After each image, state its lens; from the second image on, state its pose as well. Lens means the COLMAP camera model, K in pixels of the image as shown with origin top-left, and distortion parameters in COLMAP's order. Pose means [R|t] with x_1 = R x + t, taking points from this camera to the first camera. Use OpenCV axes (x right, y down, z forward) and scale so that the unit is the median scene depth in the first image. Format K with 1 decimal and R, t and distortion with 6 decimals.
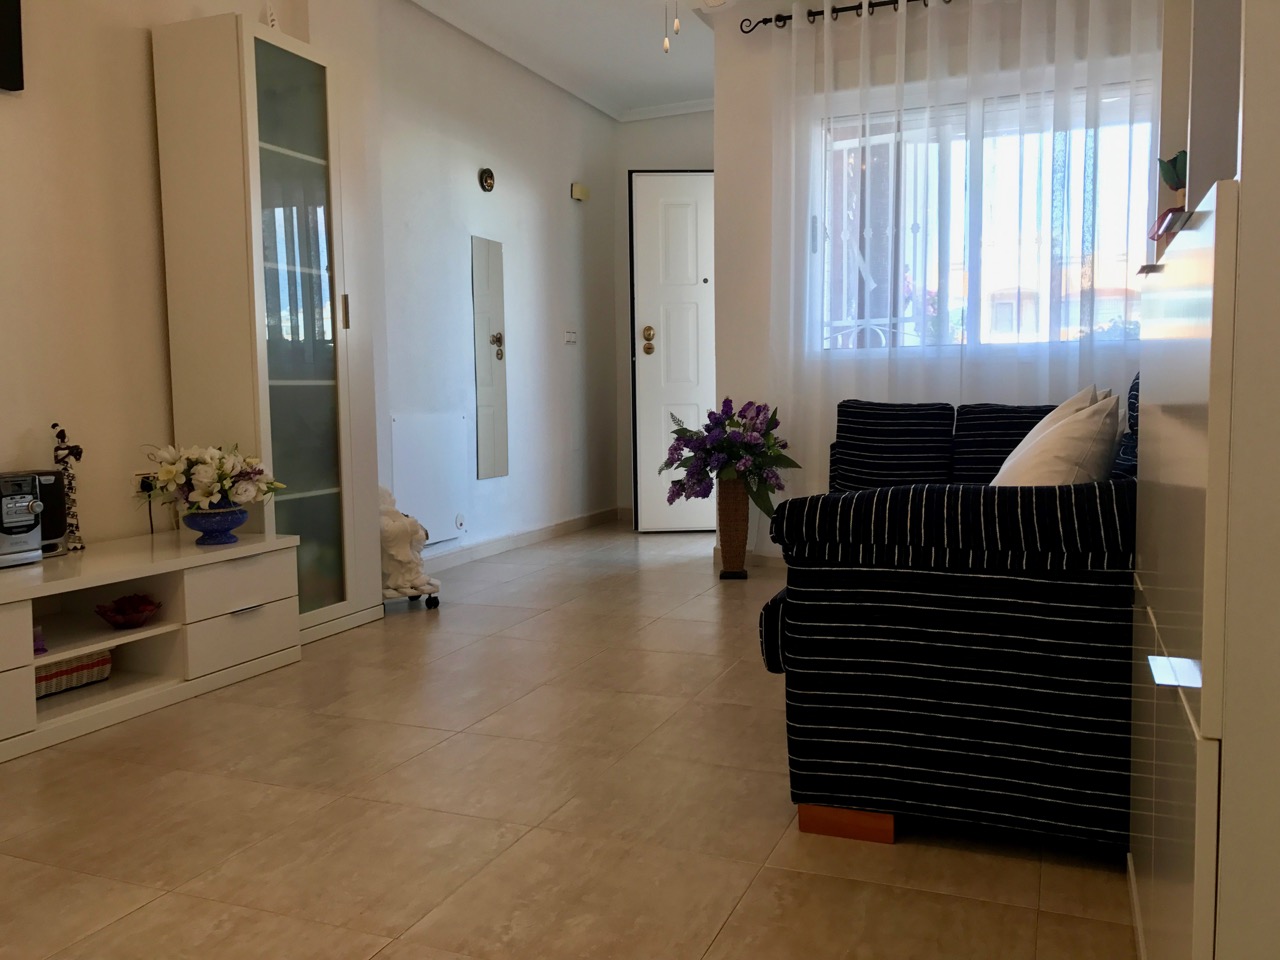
lens RADIAL K [[1038.9, 0, 644.5], [0, 1038.9, 468.3], [0, 0, 1]] dist [-0.023132, 0.023166]
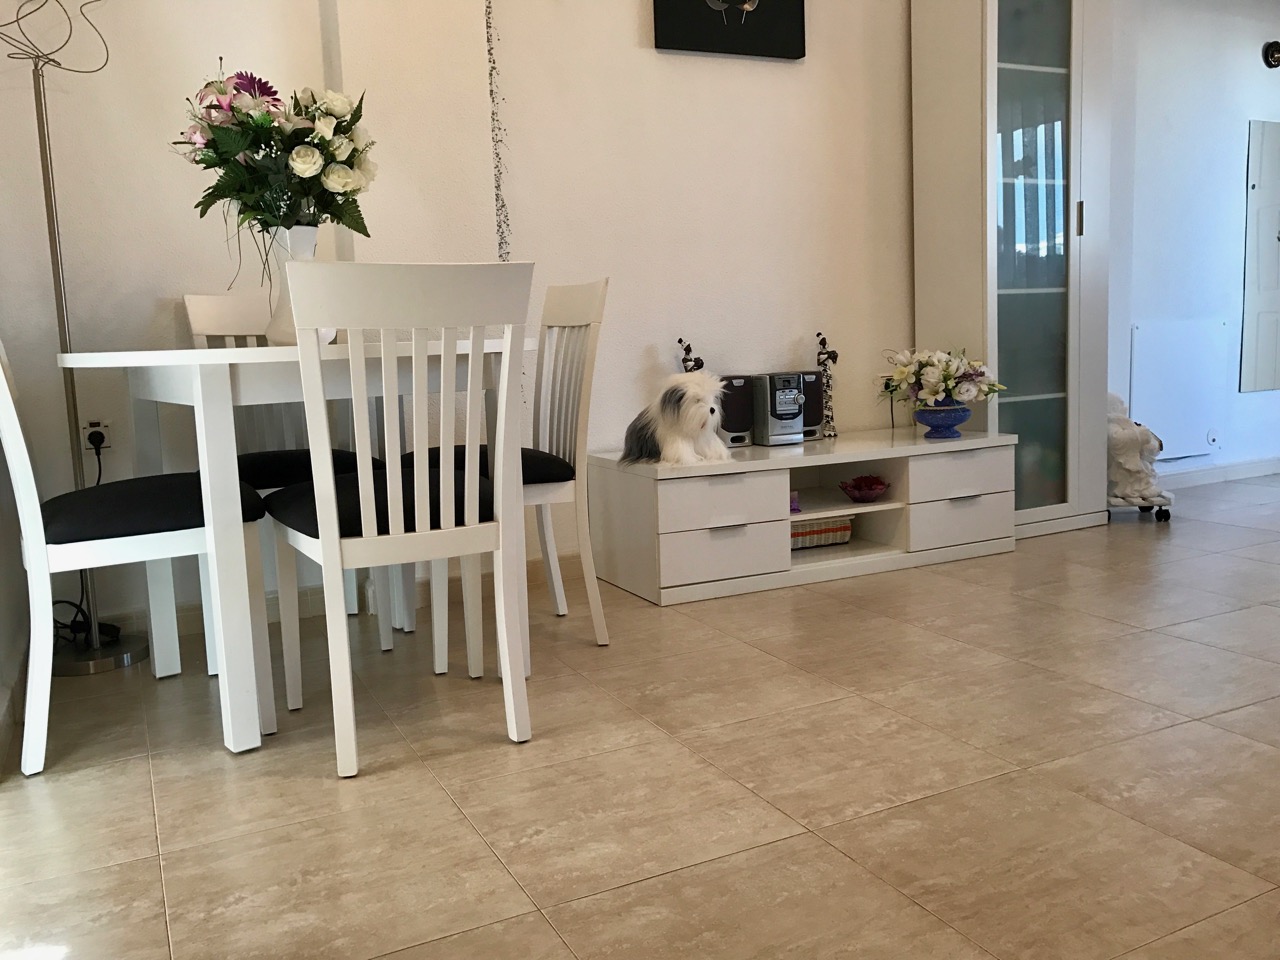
lens RADIAL K [[1038.9, 0, 642.0], [0, 1038.9, 479.2], [0, 0, 1]] dist [-0.023132, 0.023166]
pose [[0.745565, 0.070213, -0.662724, 0.097637], [-0.014661, 0.995922, 0.089021, 0.022538], [0.666271, -0.056655, 0.743554, -0.061063]]
